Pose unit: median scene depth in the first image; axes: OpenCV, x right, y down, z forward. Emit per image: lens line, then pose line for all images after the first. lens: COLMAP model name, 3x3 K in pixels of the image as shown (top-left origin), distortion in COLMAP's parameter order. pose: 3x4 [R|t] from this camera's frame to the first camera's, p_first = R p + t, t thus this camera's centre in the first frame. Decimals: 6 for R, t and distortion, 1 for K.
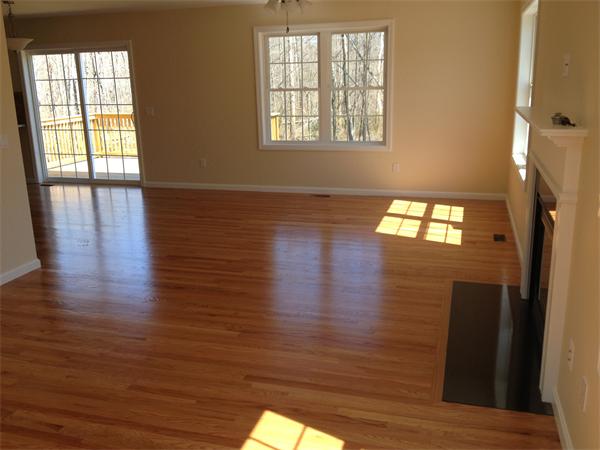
lens RADIAL K [[576.9, 0, 298.0], [0, 576.9, 213.0], [0, 0, 1]] dist [0.046805, 0.000000]
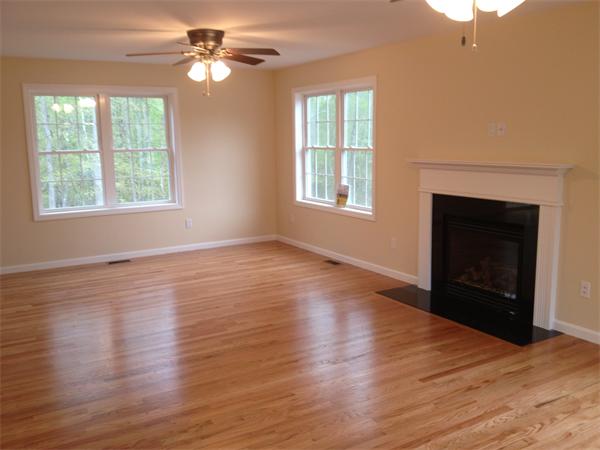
lens RADIAL K [[576.9, 0, 300.5], [0, 576.9, 202.7], [0, 0, 1]] dist [0.046805, 0.000000]
pose [[0.661285, -0.076737, 0.746199, -0.757190], [0.173083, 0.983521, -0.052245, -0.039322], [-0.729893, 0.163703, 0.663670, 0.220236]]
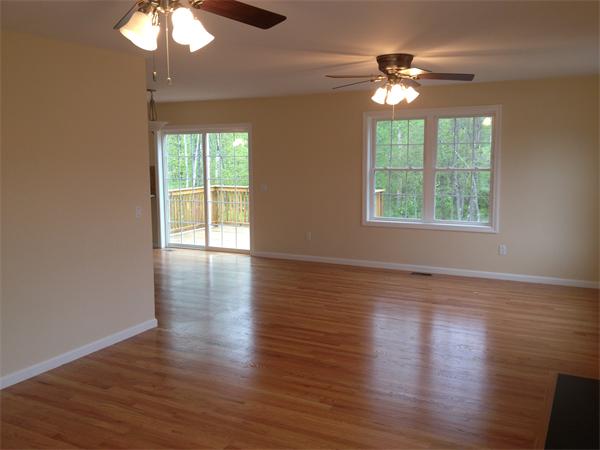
lens RADIAL K [[576.9, 0, 297.9], [0, 576.9, 206.5], [0, 0, 1]] dist [0.046805, 0.000000]
pose [[0.982095, 0.035016, -0.185105, 0.014695], [-0.059716, 0.989767, -0.129599, -0.005256], [0.178673, 0.138333, 0.974136, -0.052877]]
